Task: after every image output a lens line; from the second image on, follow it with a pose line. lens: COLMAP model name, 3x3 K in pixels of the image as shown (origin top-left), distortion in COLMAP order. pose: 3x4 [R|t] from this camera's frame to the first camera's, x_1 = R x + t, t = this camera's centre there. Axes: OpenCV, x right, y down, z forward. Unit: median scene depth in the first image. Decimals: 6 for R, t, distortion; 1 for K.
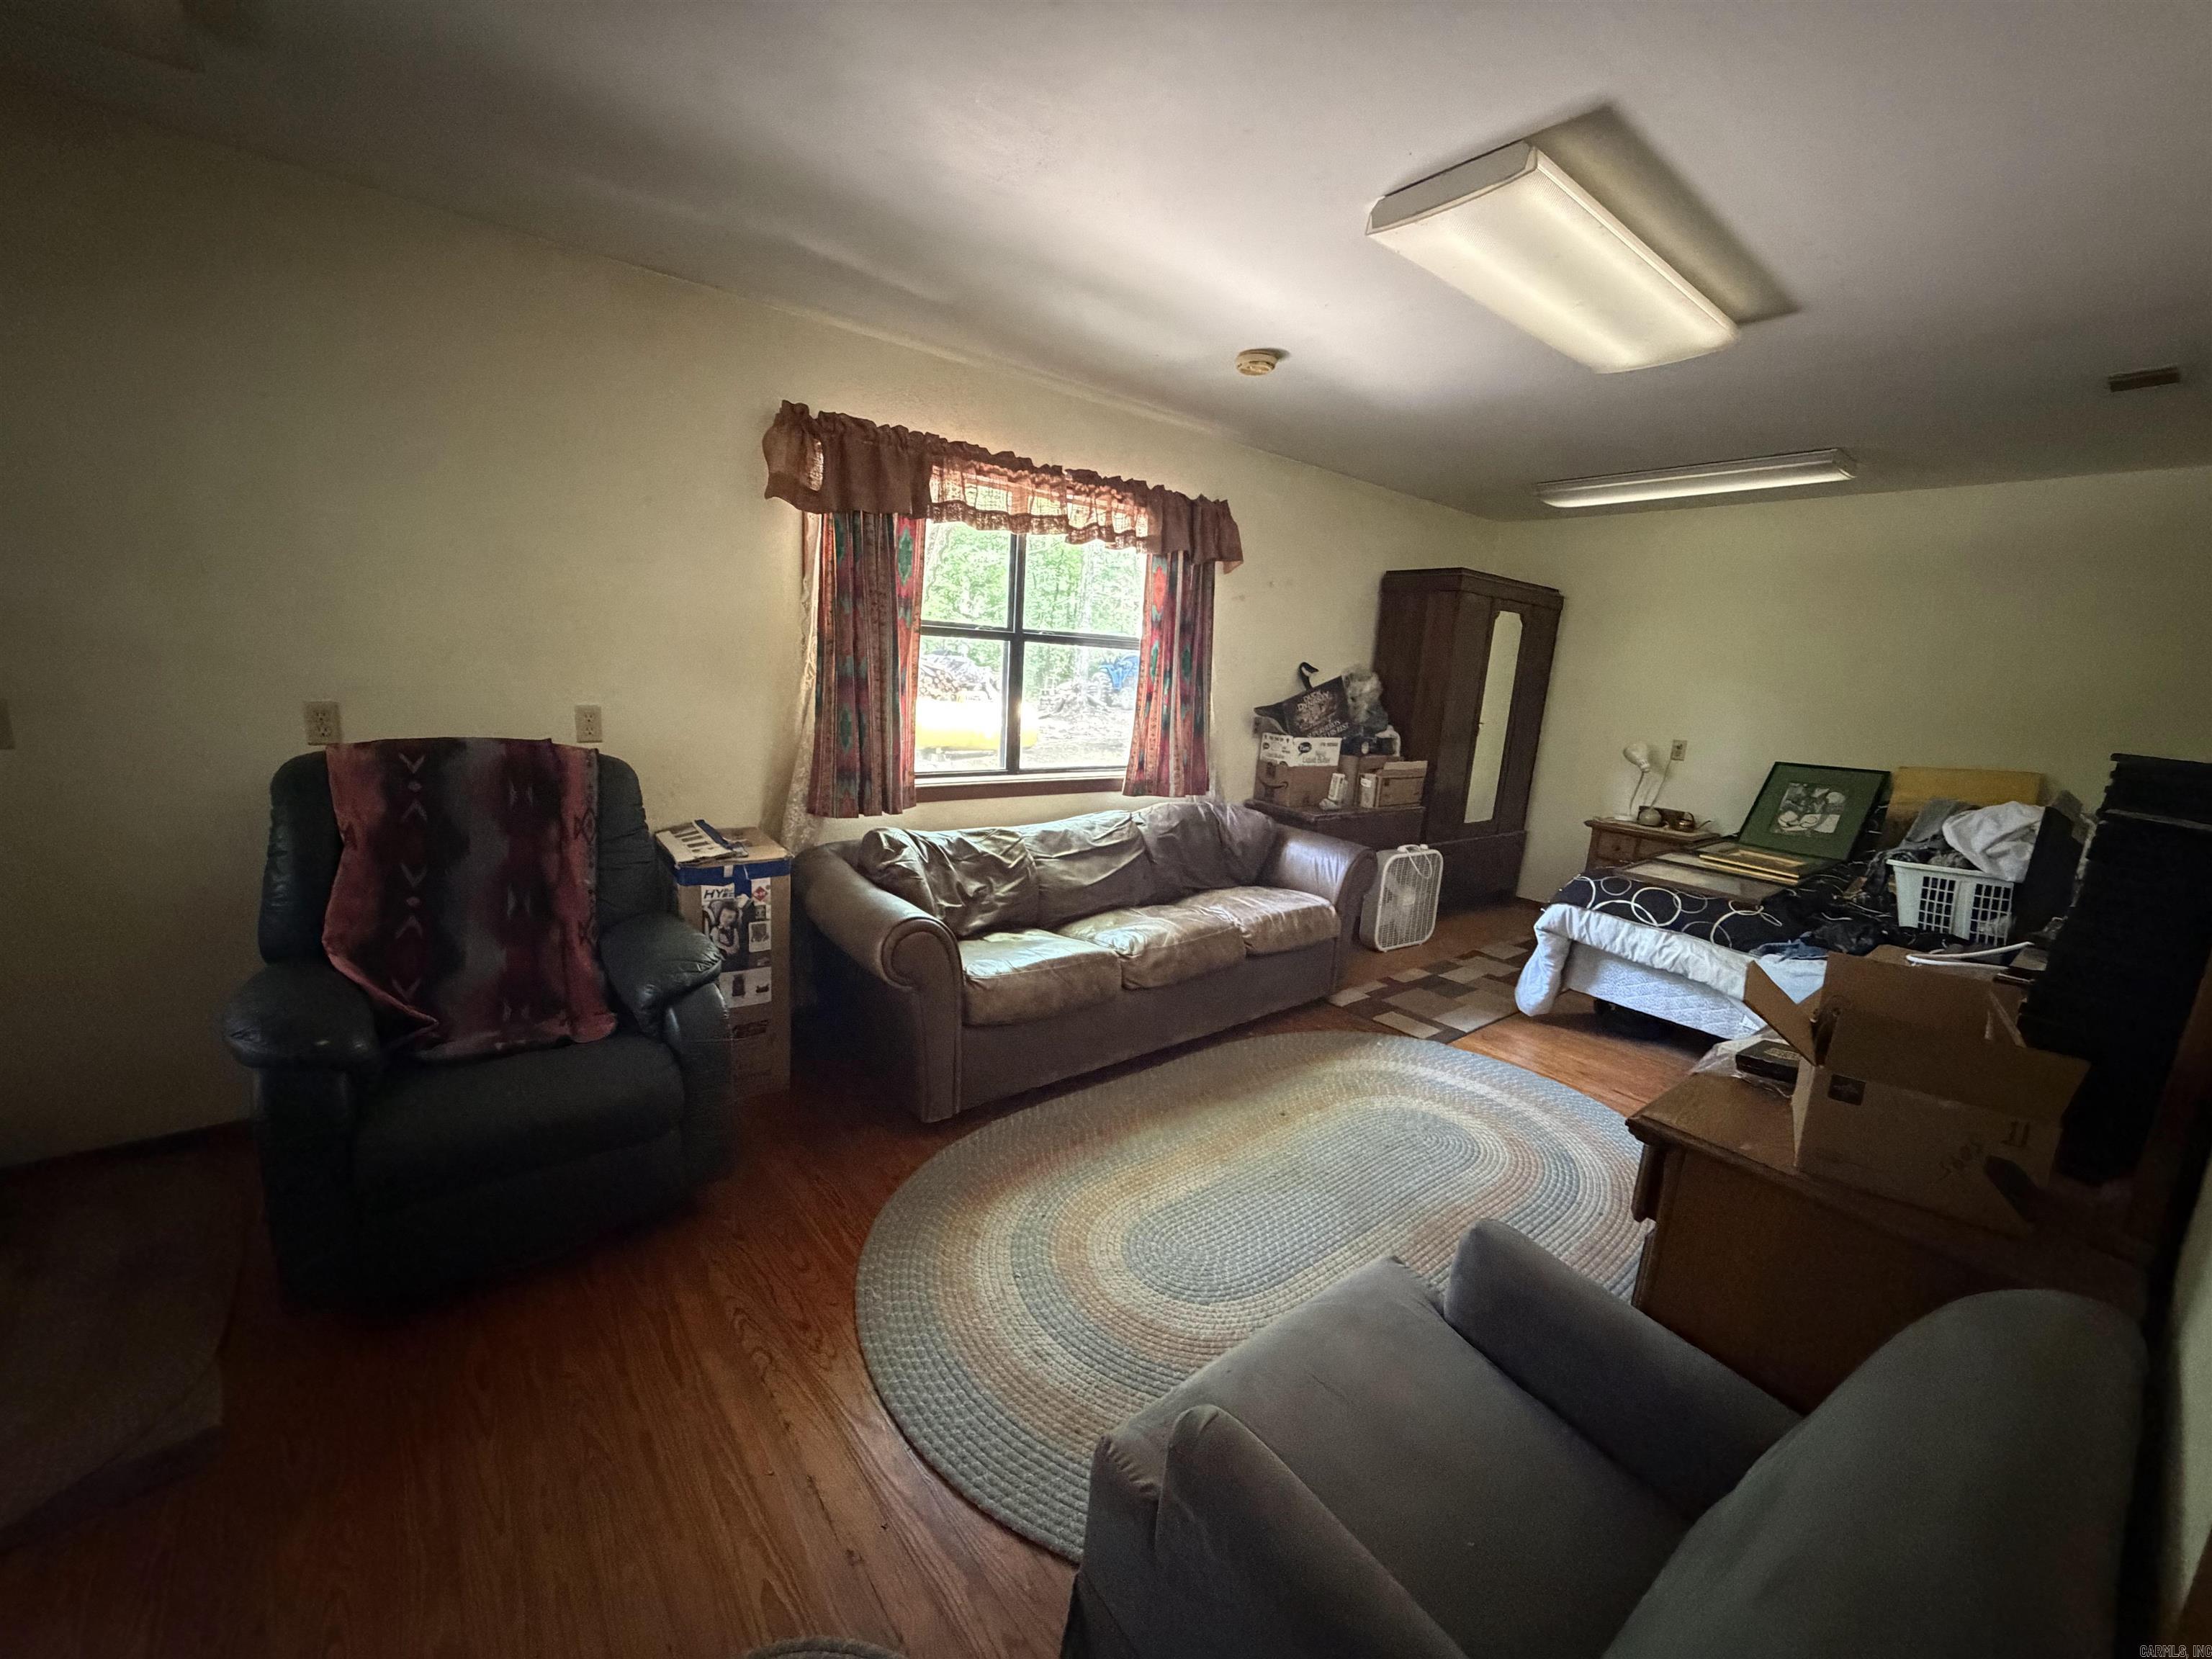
lens RADIAL K [[886.2, 0, 1108.3], [0, 886.2, 830.2], [0, 0, 1]] dist [0.000231, -0.000080]
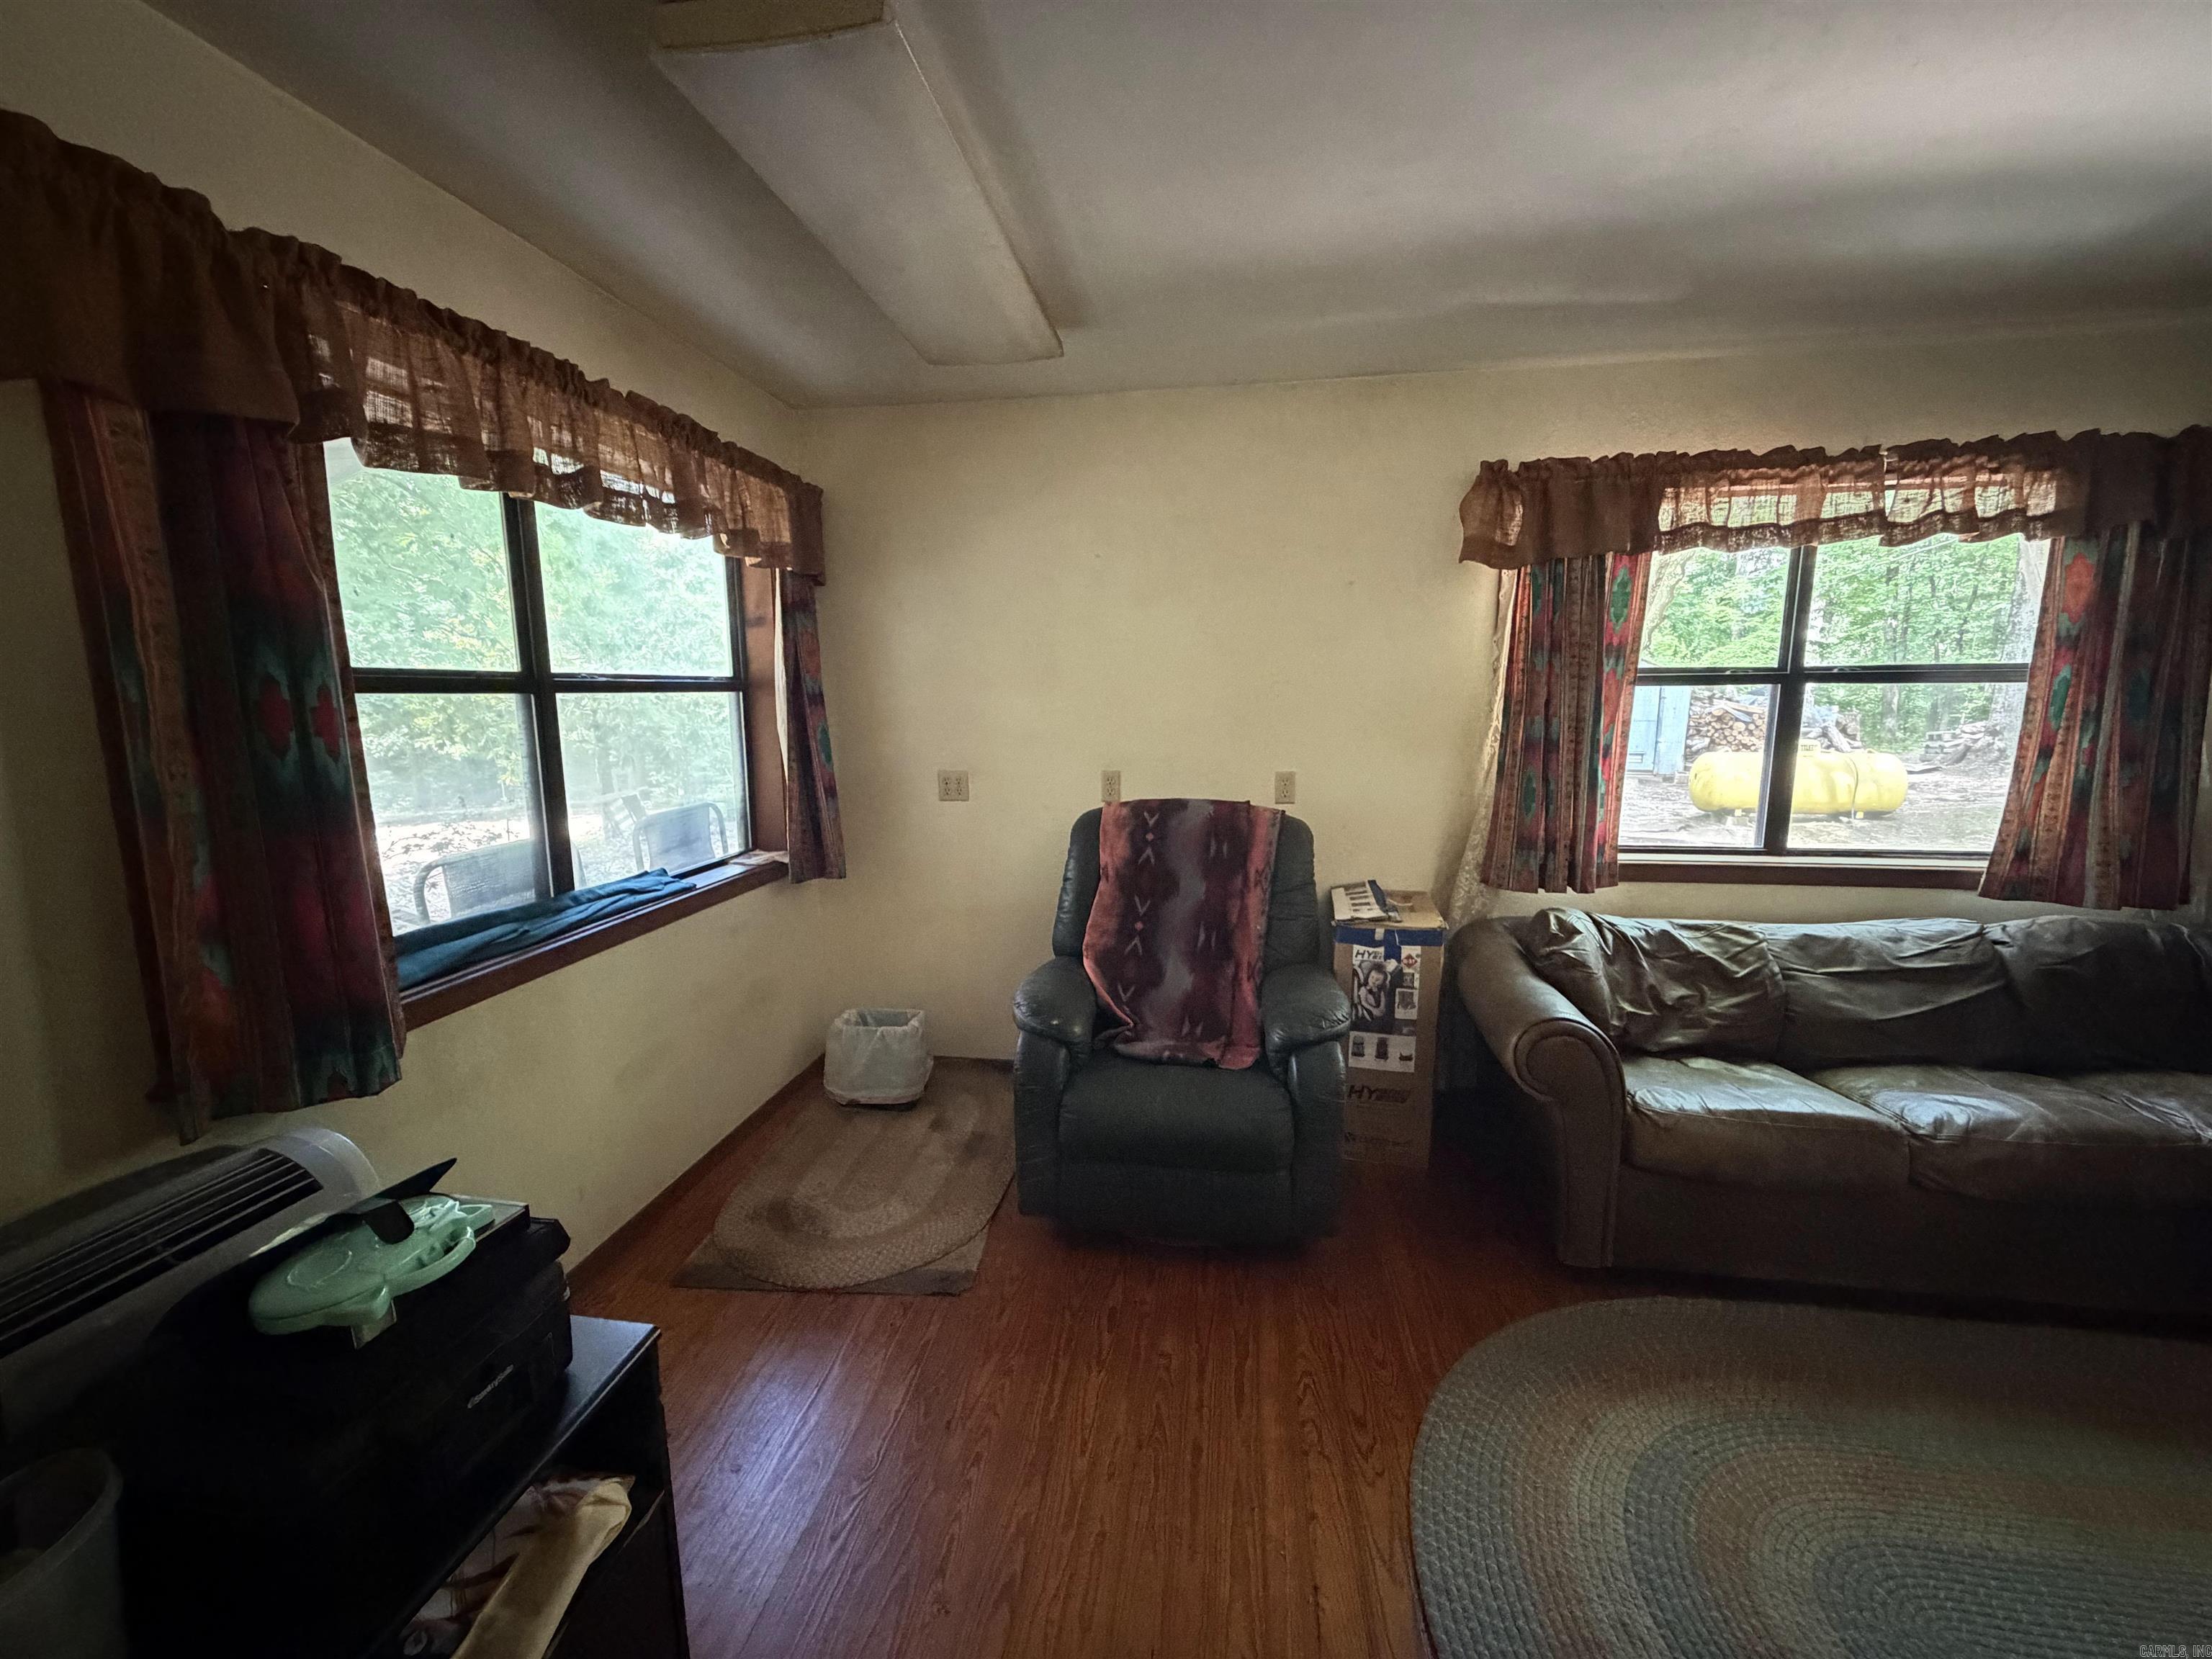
lens RADIAL K [[886.2, 0, 1099.8], [0, 886.2, 826.8], [0, 0, 1]] dist [0.000231, -0.000080]
pose [[0.666934, 0.047469, -0.743603, 0.092112], [-0.092423, 0.995532, -0.019343, -0.023129], [0.739362, 0.081626, 0.668342, 0.061162]]
